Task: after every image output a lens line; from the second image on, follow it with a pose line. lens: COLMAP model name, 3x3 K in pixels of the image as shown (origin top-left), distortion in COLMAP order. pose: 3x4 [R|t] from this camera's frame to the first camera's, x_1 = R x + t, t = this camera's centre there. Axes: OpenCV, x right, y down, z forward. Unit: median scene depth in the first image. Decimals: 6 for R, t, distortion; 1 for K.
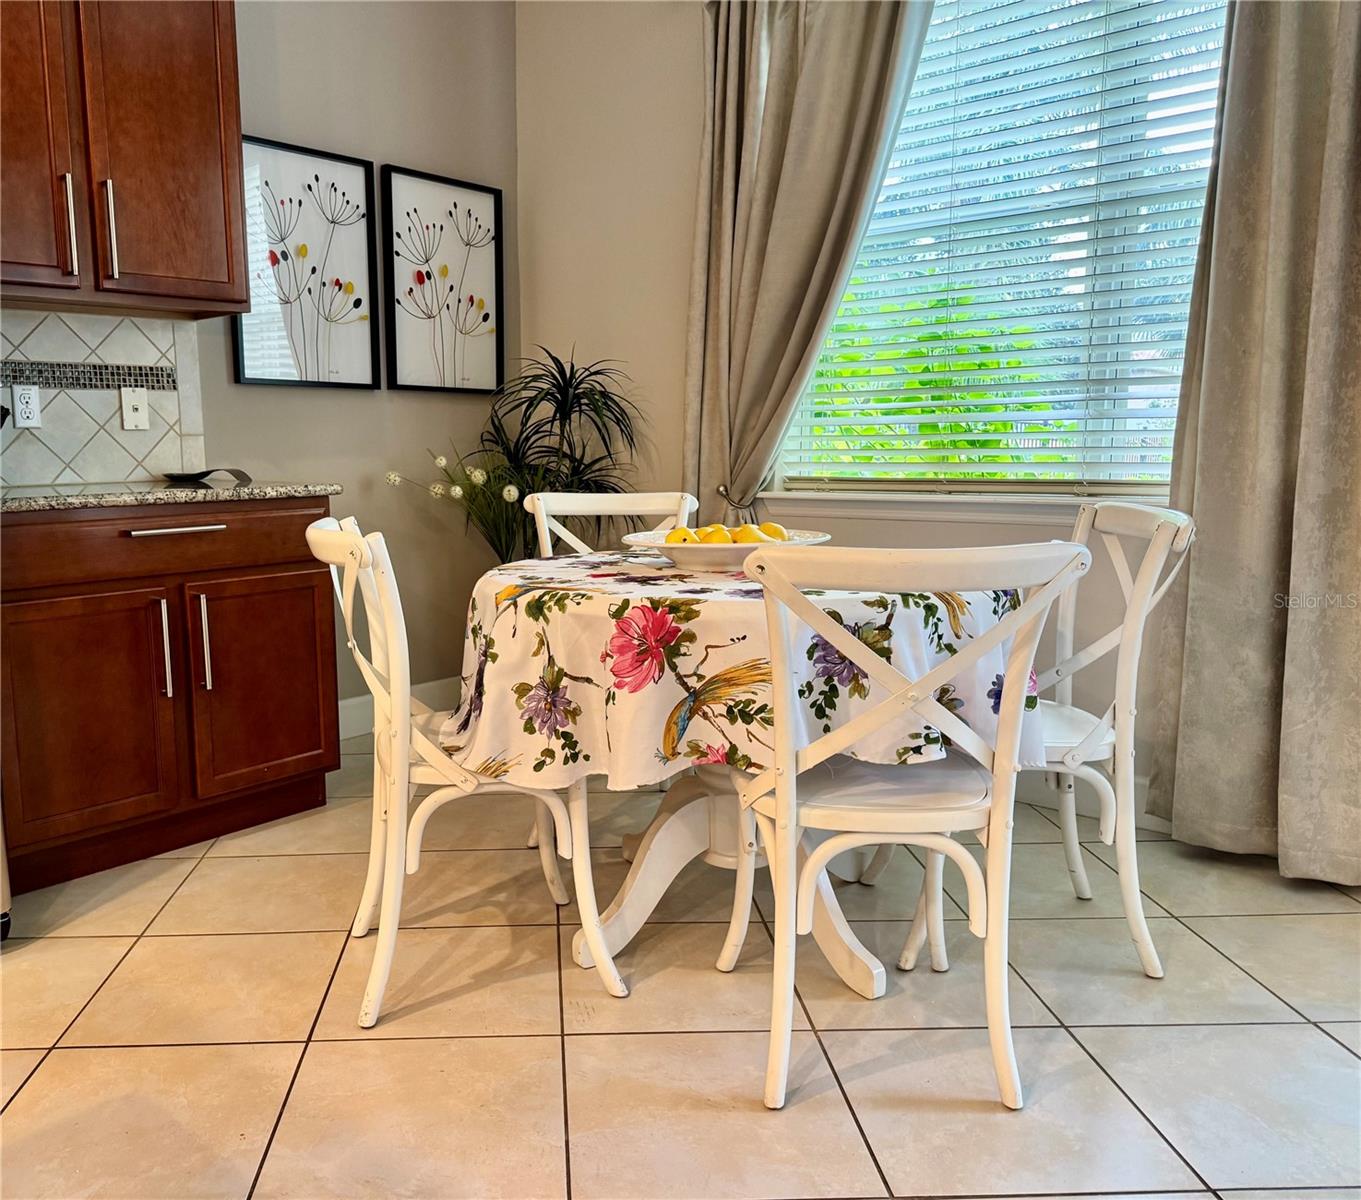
lens RADIAL K [[1155.1, 0, 577.6], [0, 1155.1, 600.2], [0, 0, 1]] dist [0.081313, 0.000774]
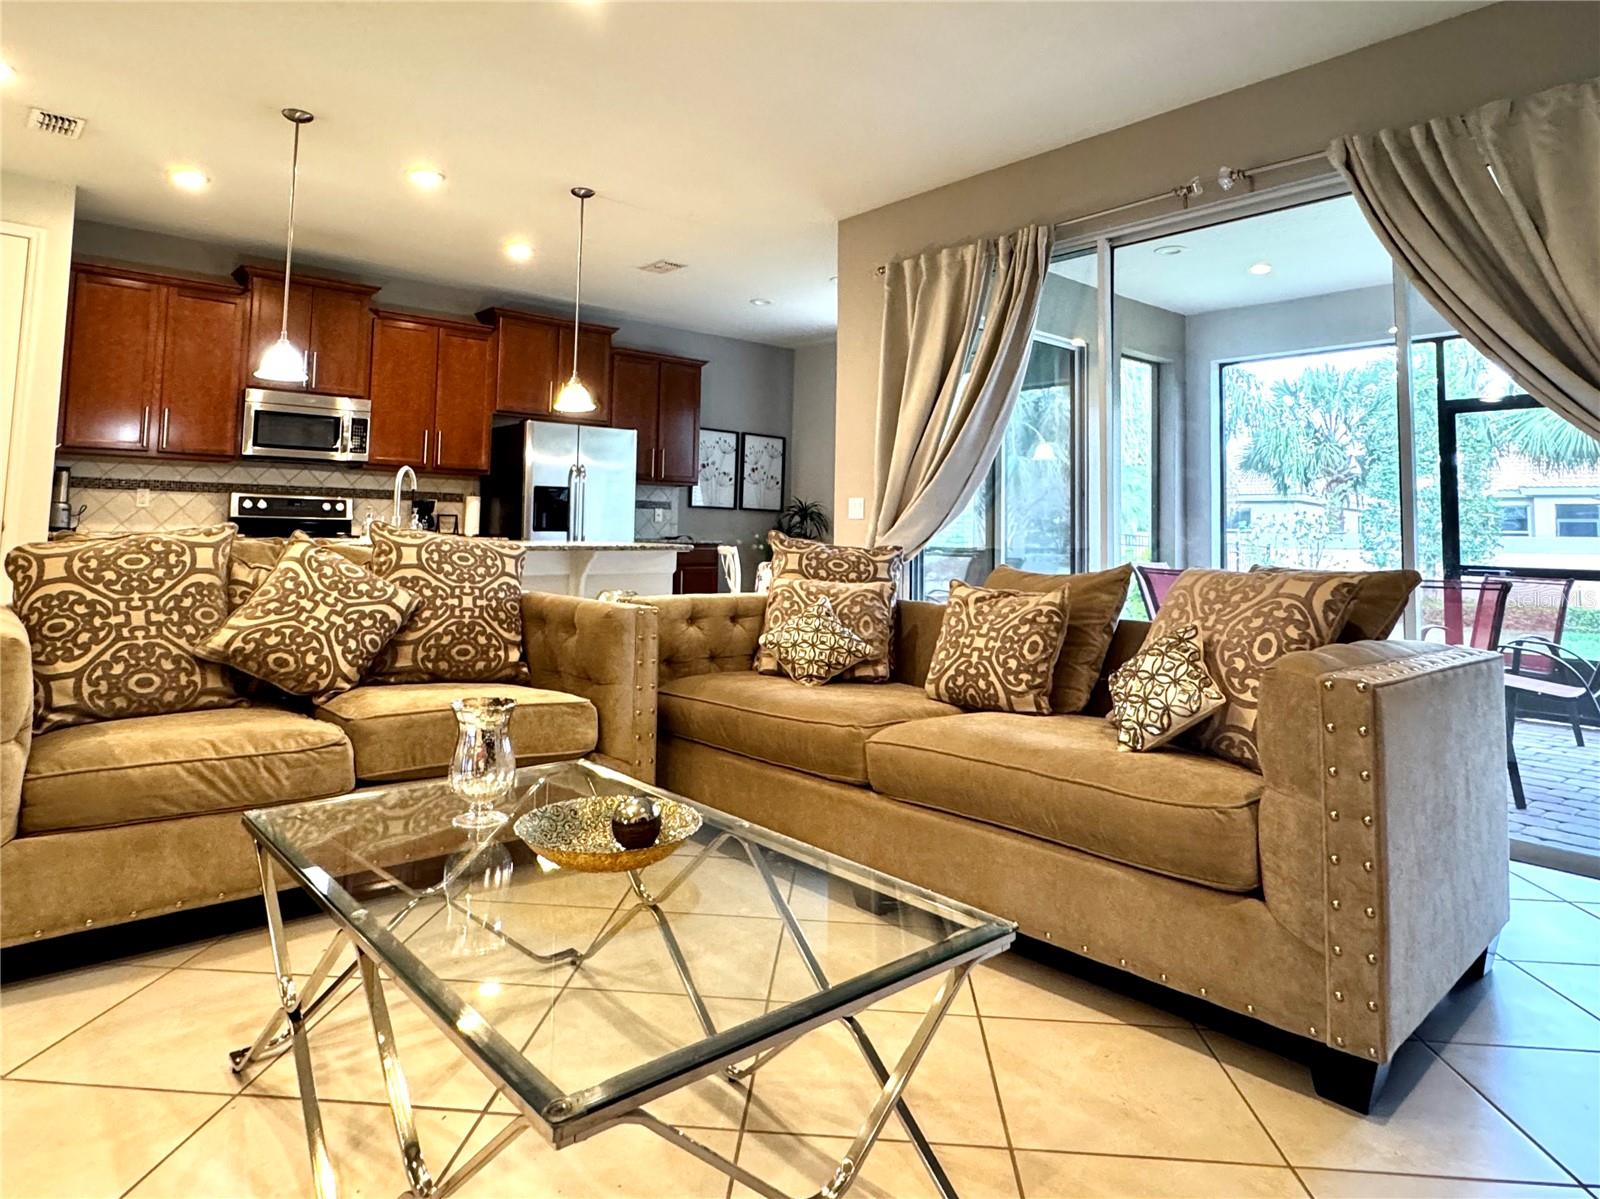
lens RADIAL K [[965.7, 0, 800.2], [0, 965.7, 457.6], [0, 0, 1]] dist [-0.001094, -0.001268]
pose [[0.994922, 0.024686, -0.097576, 0.215544], [-0.045528, 0.974984, -0.217561, 0.202899], [0.089764, 0.220899, 0.971157, -1.325623]]
